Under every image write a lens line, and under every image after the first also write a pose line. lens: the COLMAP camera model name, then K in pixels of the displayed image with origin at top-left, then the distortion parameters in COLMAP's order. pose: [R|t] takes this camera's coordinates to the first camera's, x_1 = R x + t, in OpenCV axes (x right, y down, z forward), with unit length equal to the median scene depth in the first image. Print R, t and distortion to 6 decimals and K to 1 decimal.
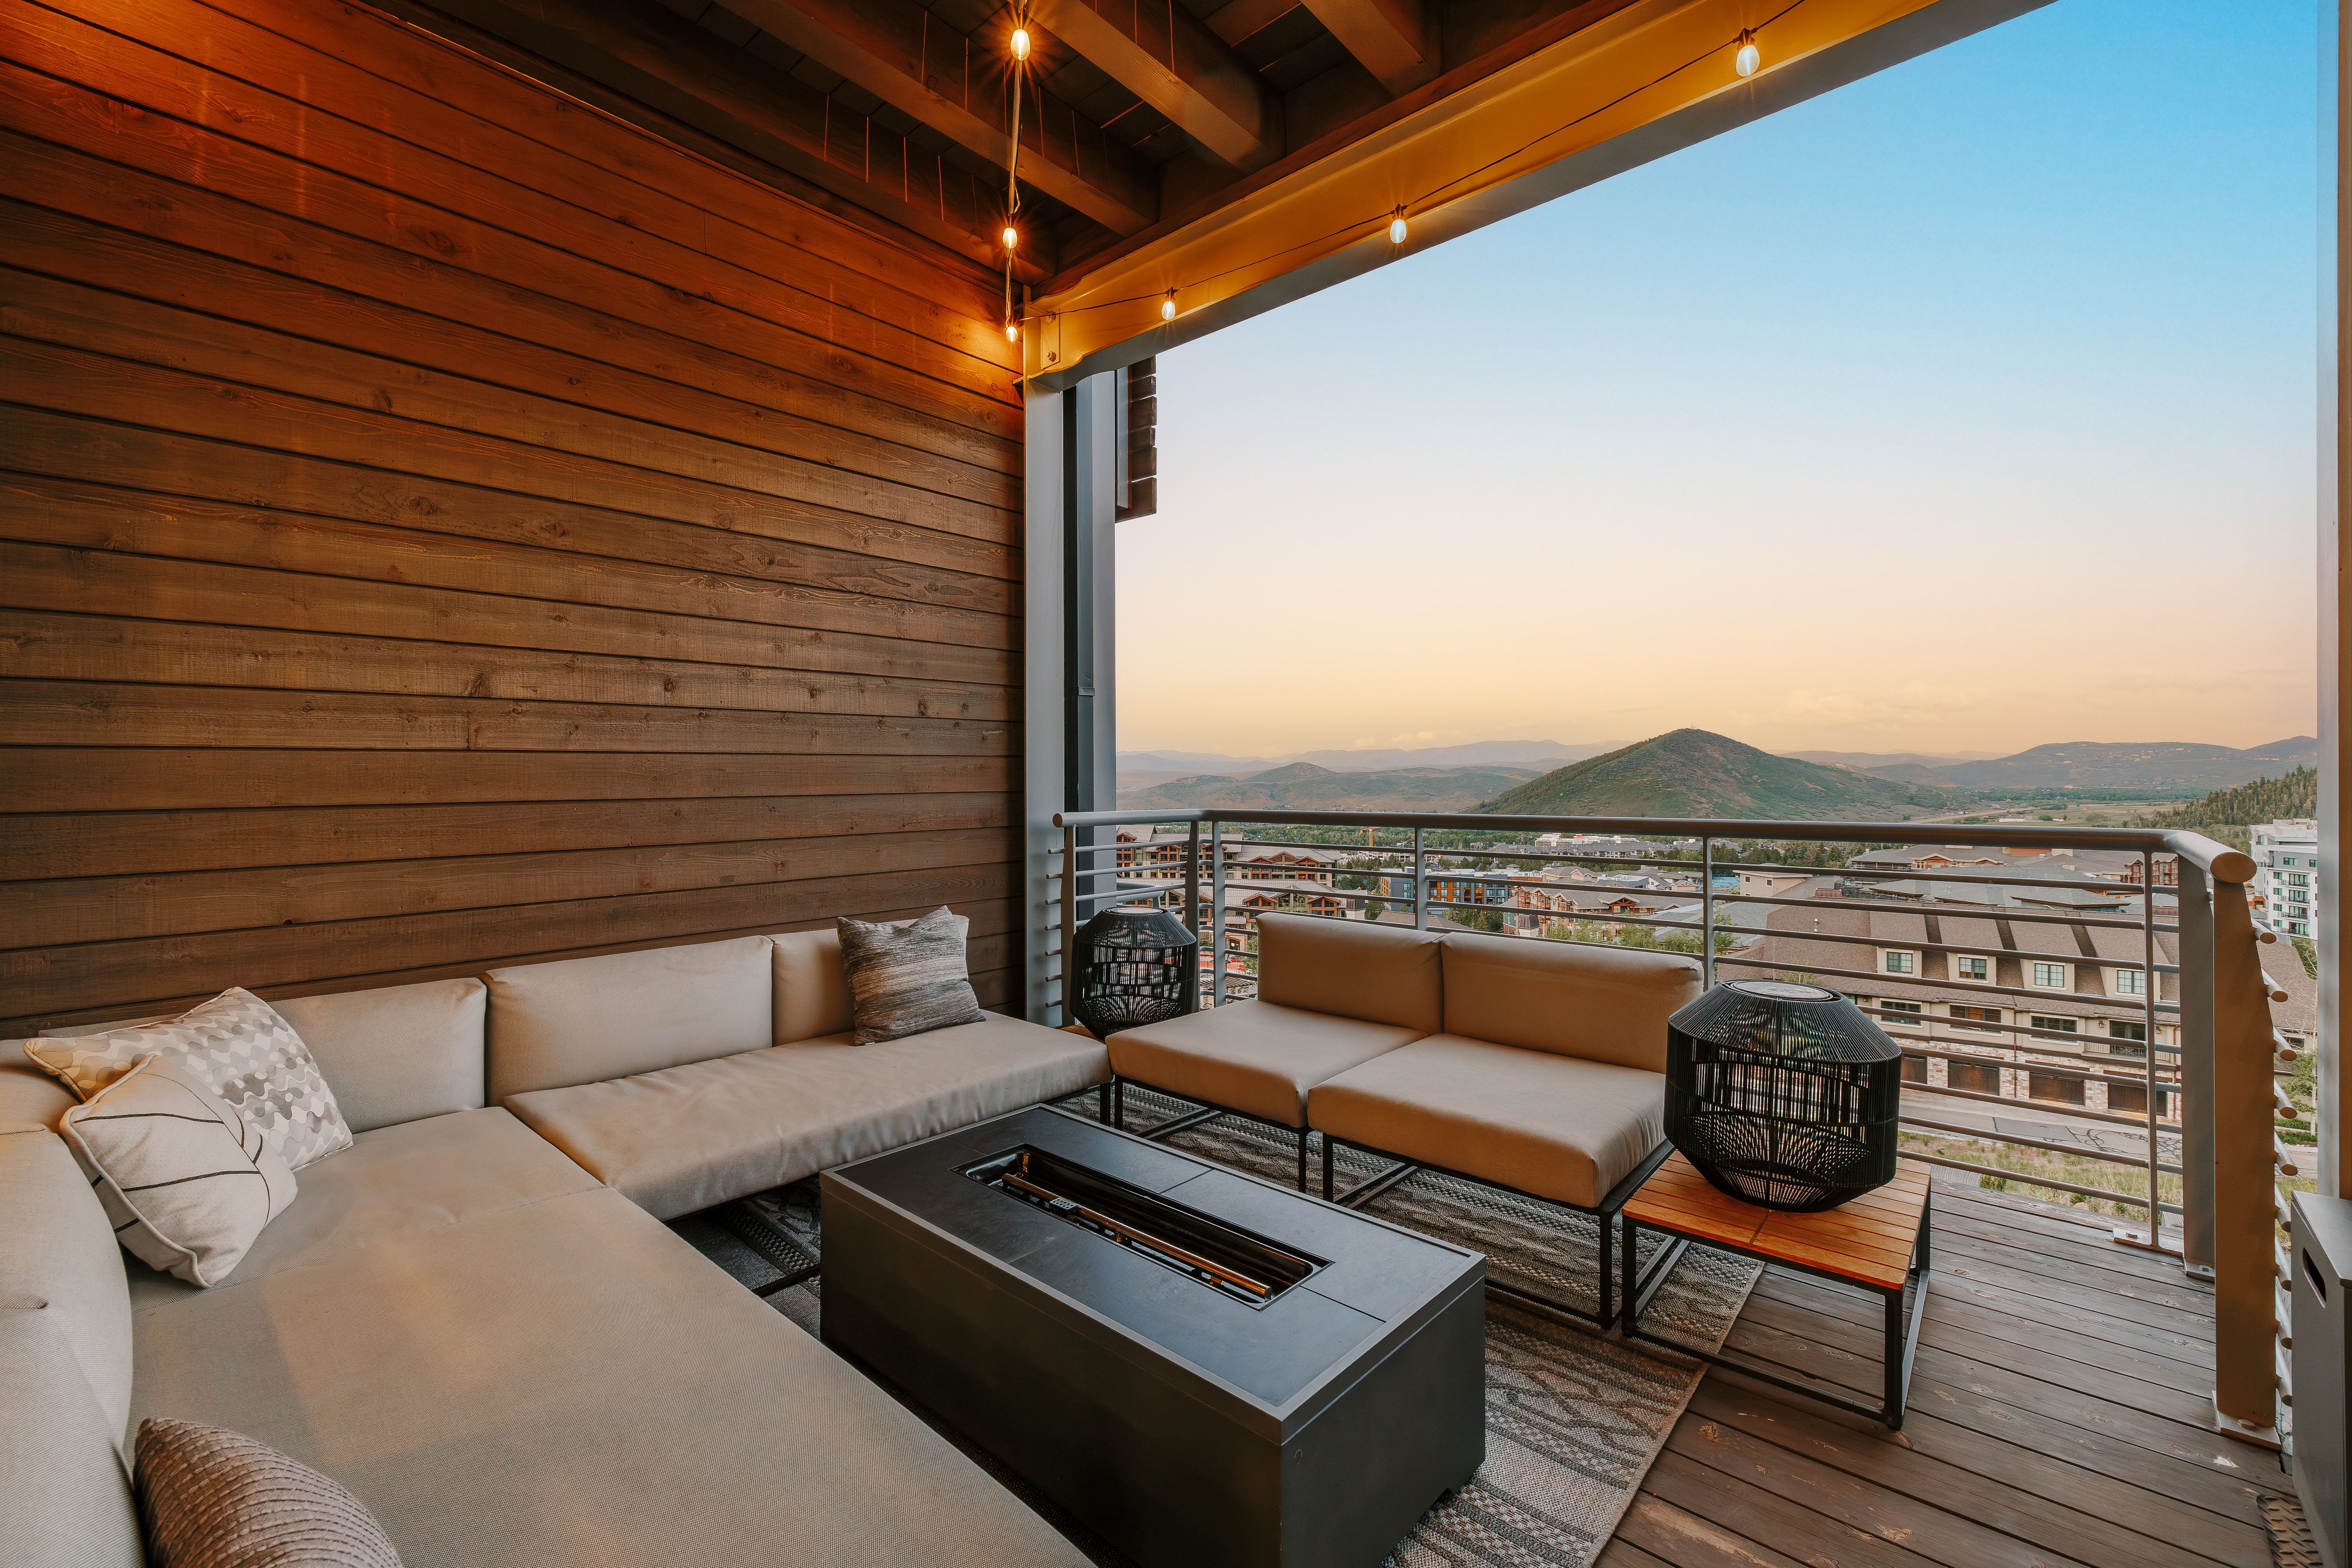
lens RADIAL K [[988.4, 0, 1176.0], [0, 988.4, 784.0], [0, 0, 1]] dist [-0.000146, -0.000060]
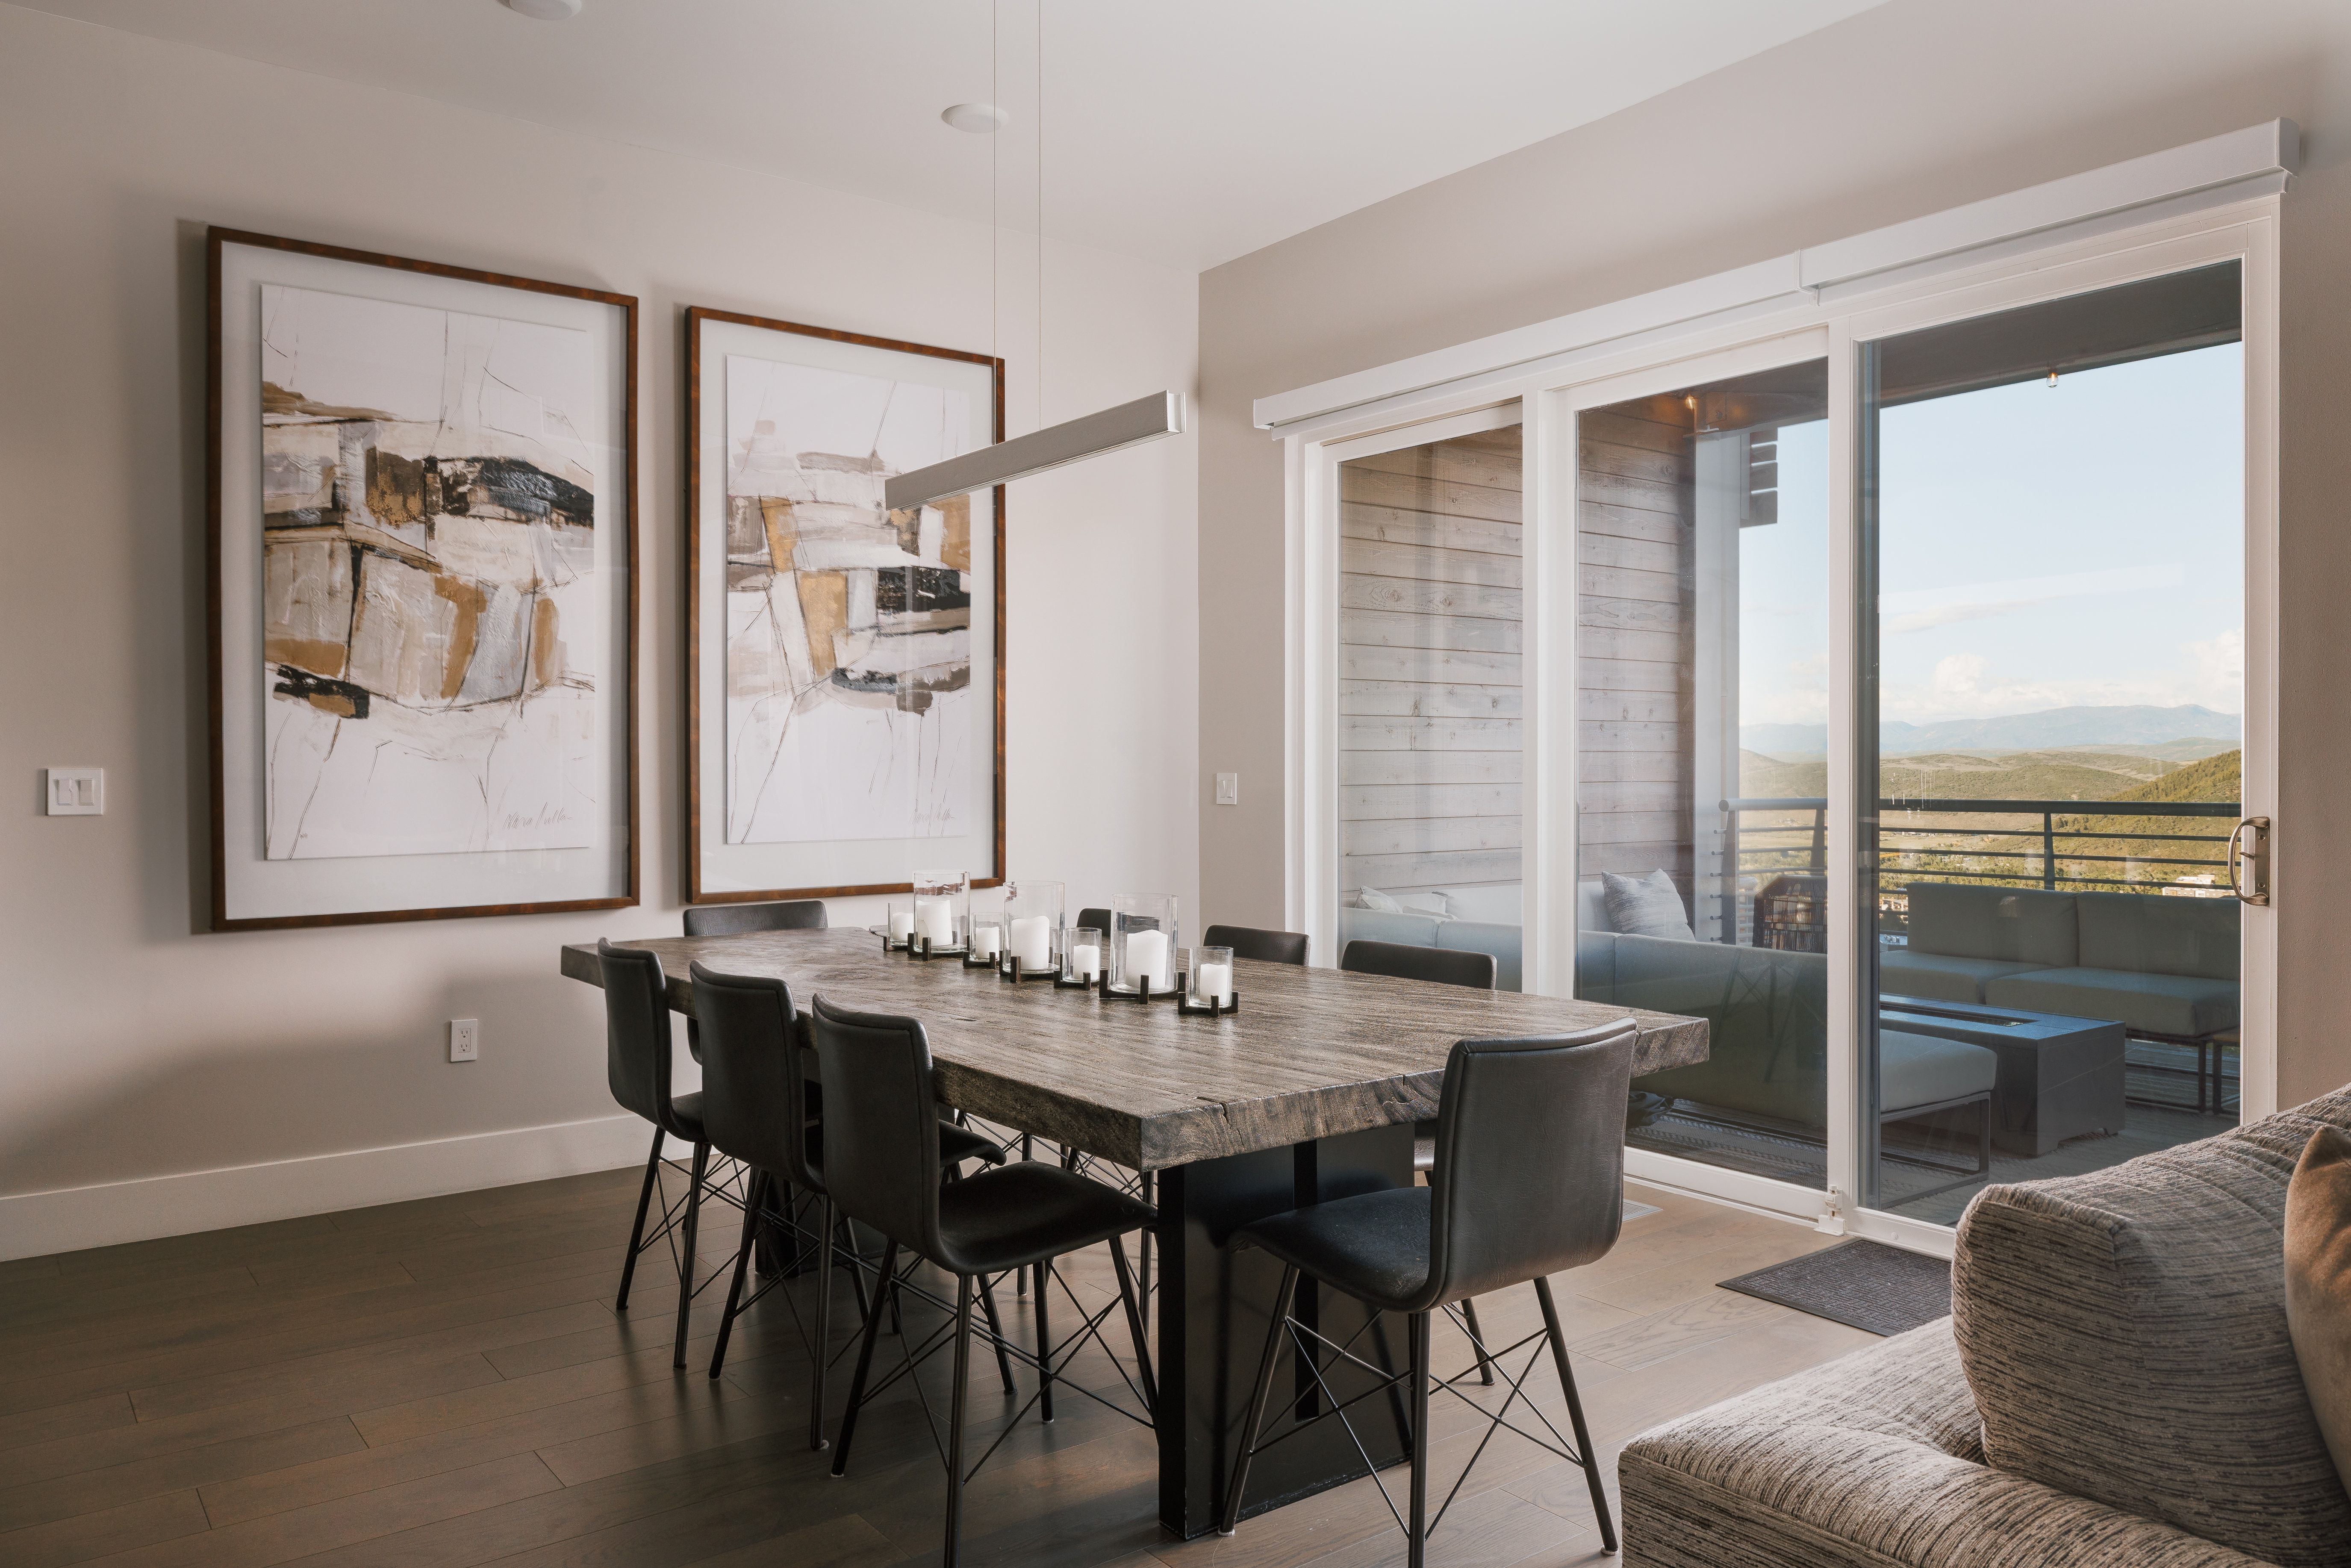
lens RADIAL K [[1653.1, 0, 1175.5], [0, 1653.1, 784.0], [0, 0, 1]] dist [-0.024879, -0.000697]
pose [[0.981135, 0.003058, -0.193298, -0.420045], [-0.002825, 0.999995, 0.001482, 0.010932], [0.193301, -0.000908, 0.981139, -1.176816]]
